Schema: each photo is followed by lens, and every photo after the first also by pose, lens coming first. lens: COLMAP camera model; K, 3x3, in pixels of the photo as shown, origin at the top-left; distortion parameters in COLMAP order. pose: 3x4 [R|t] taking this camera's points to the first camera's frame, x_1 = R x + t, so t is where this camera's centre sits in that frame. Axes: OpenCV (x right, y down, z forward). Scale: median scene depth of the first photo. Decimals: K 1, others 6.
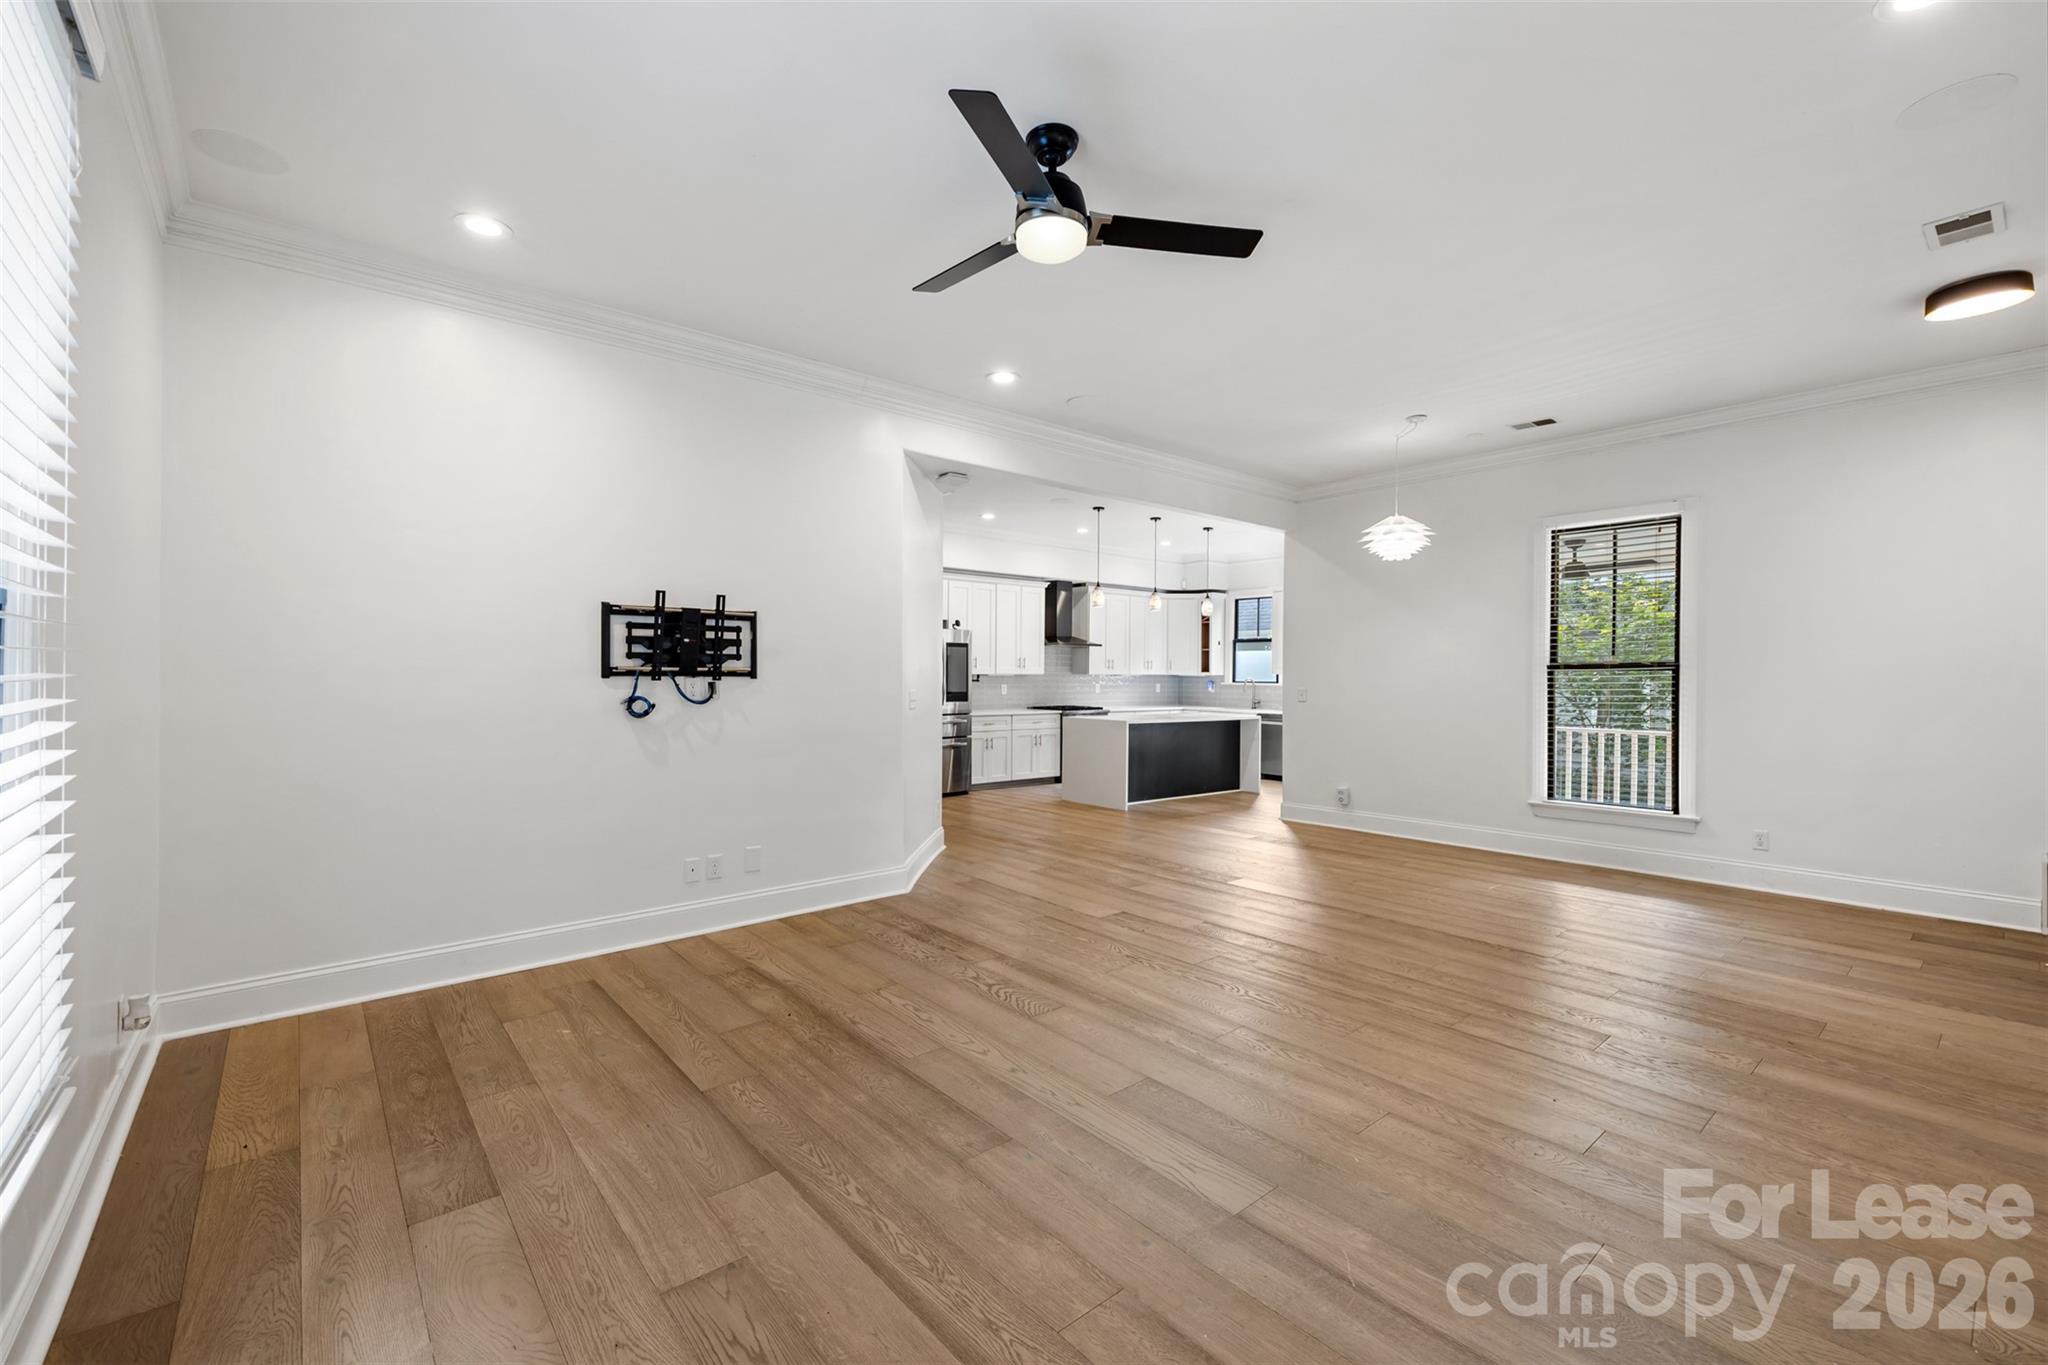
lens RADIAL K [[866.6, 0, 1022.3], [0, 866.6, 678.9], [0, 0, 1]] dist [-0.001767, -0.000370]
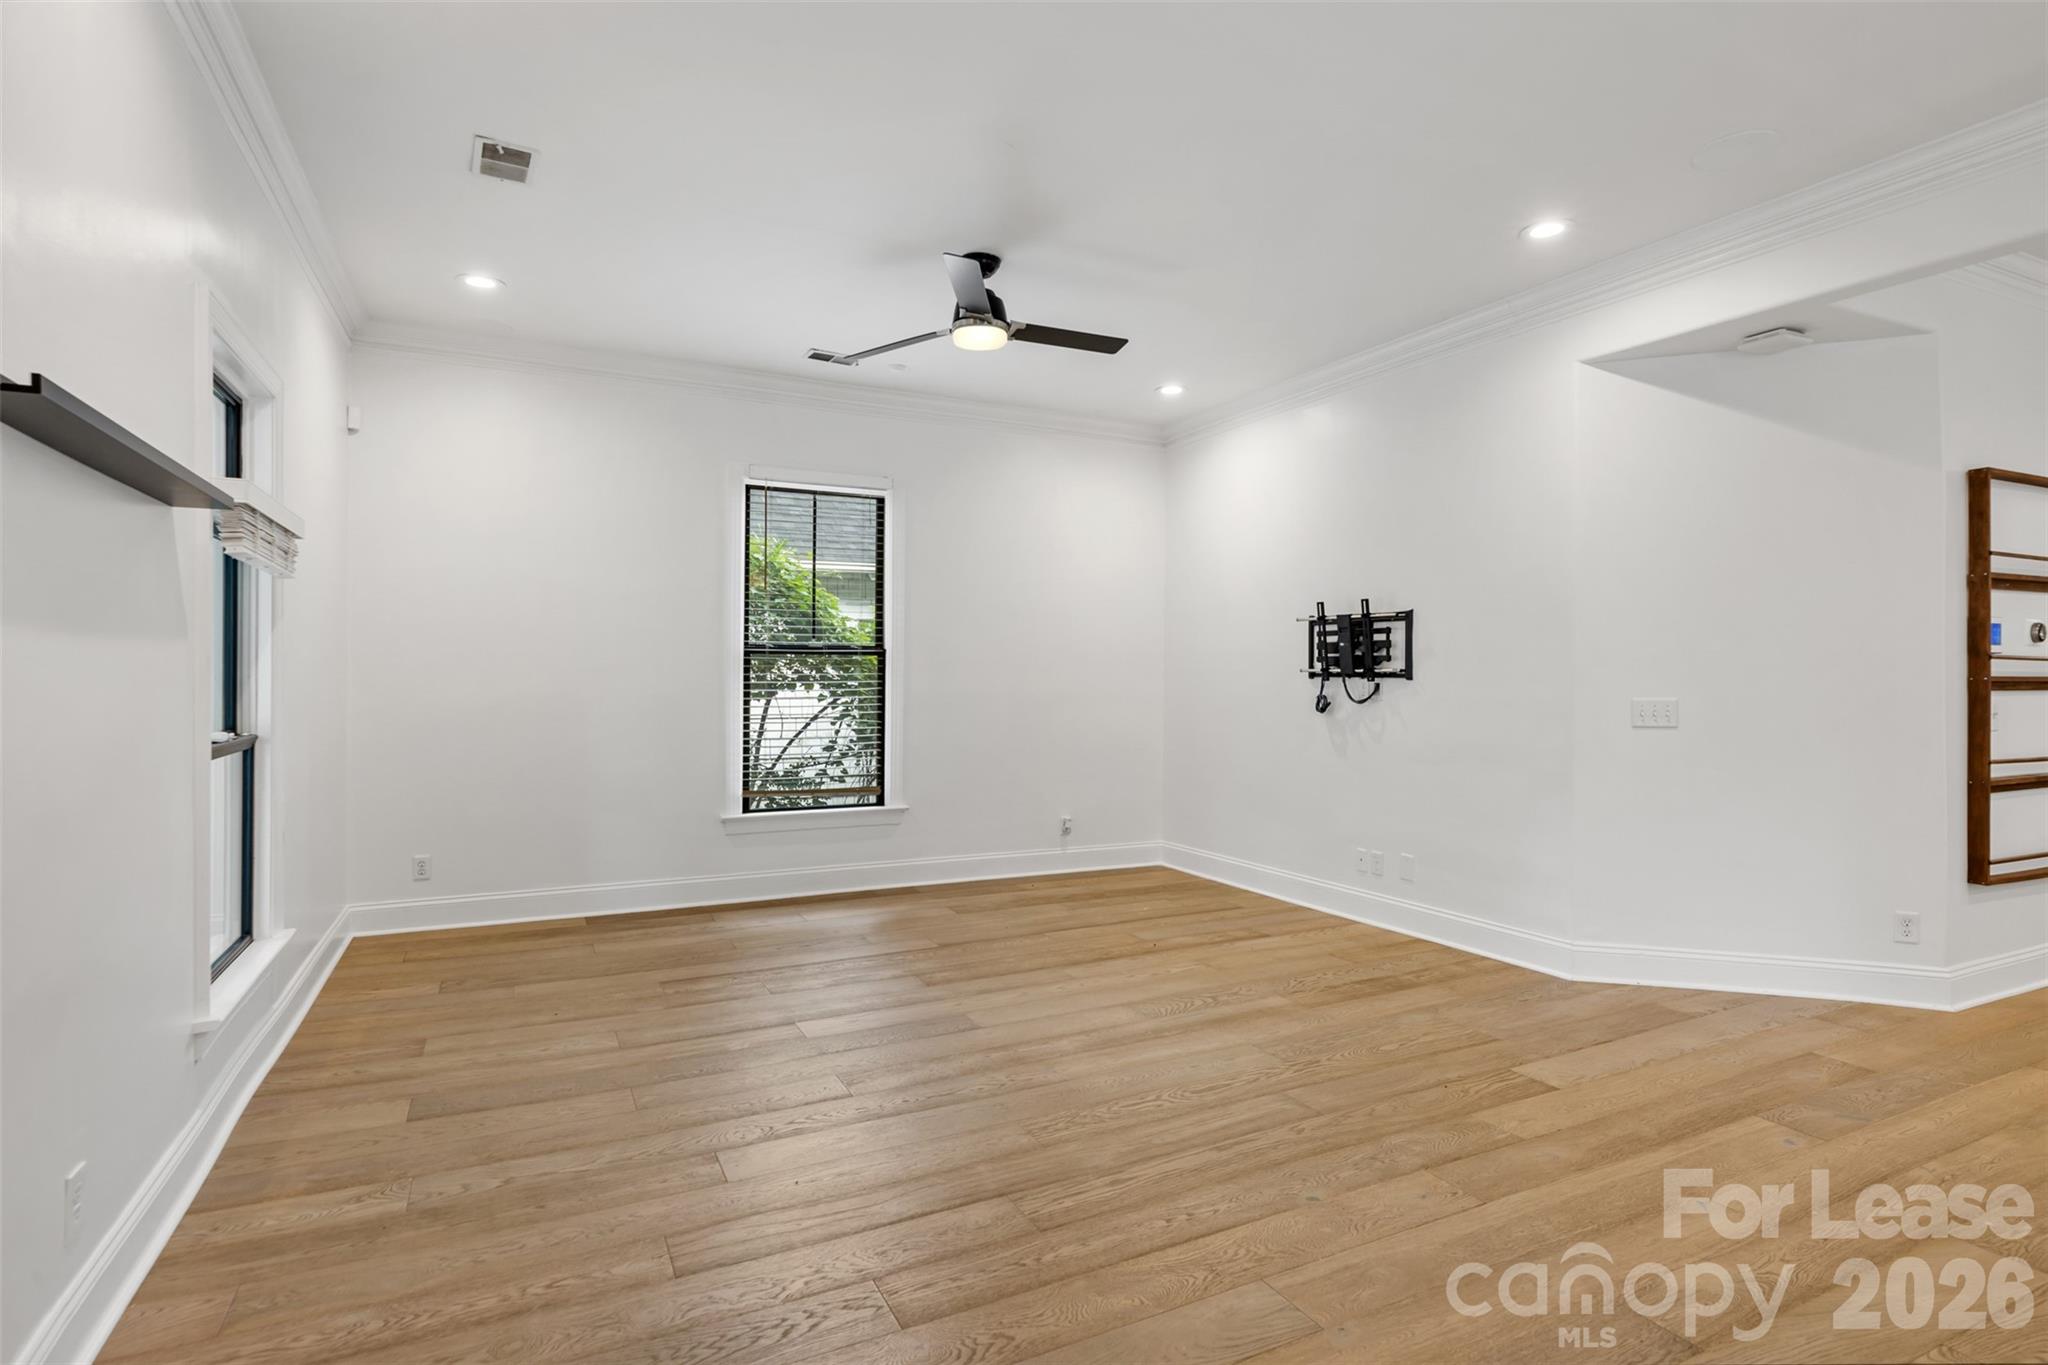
lens RADIAL K [[1039.5, 0, 1021.2], [0, 1039.5, 670.5], [0, 0, 1]] dist [-0.005275, 0.000159]
pose [[-0.248684, -0.007920, -0.968552, 0.958762], [-0.005981, 0.999960, -0.006641, -0.000603], [0.968566, 0.004142, -0.248721, 0.910397]]
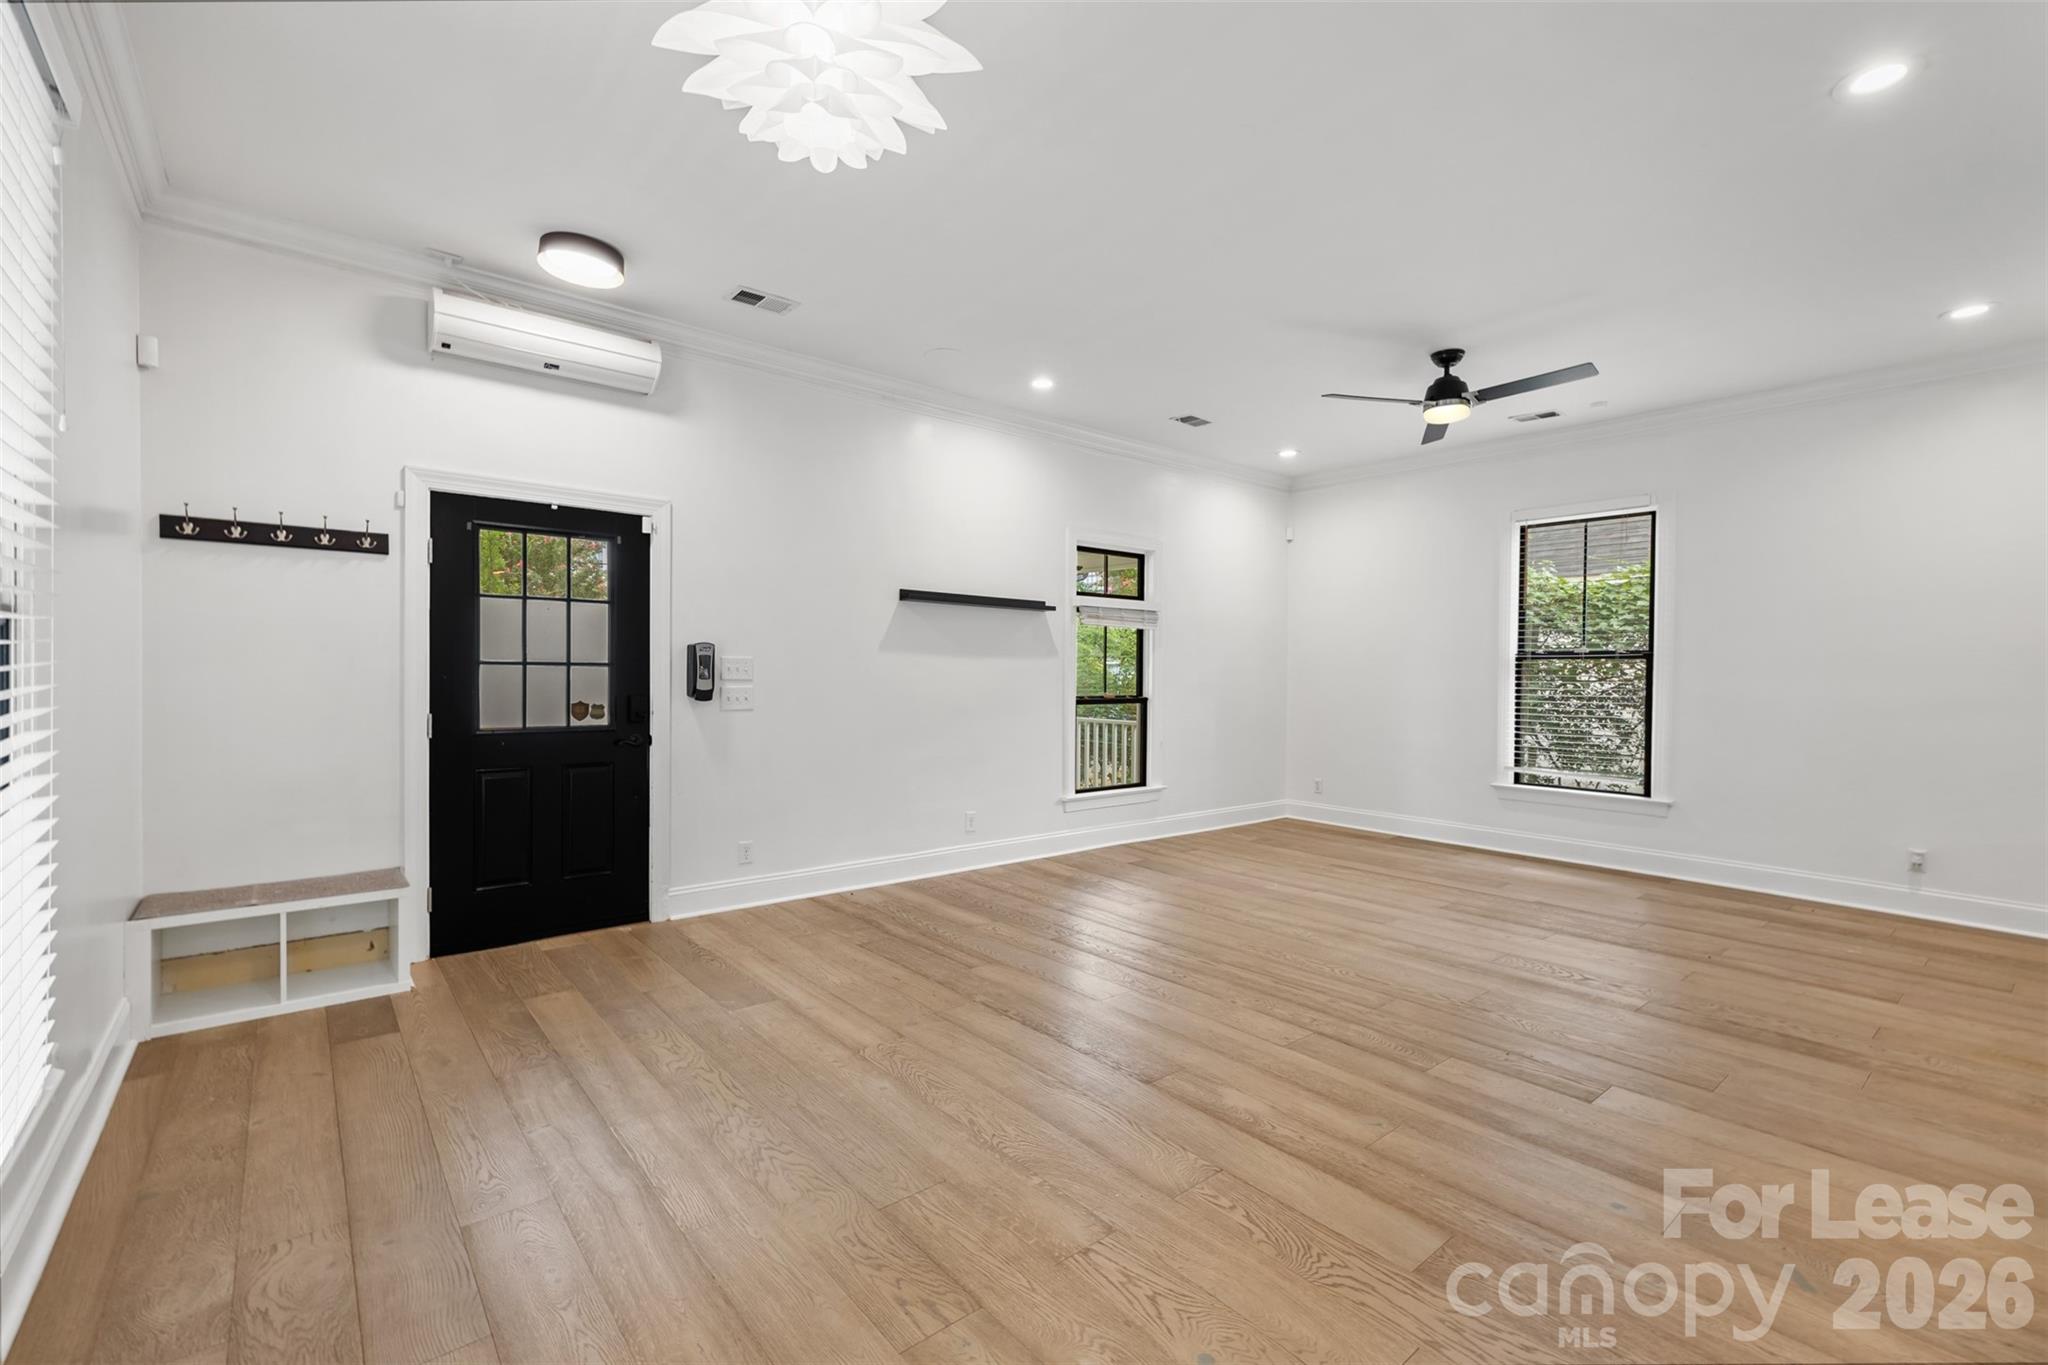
lens RADIAL K [[866.6, 0, 1014.2], [0, 866.6, 683.8], [0, 0, 1]] dist [-0.001767, -0.000370]
pose [[-0.999454, -0.015172, 0.029343, 0.515872], [-0.014715, 0.999768, 0.015715, 0.000725], [-0.029574, 0.015275, -0.999446, 1.713175]]
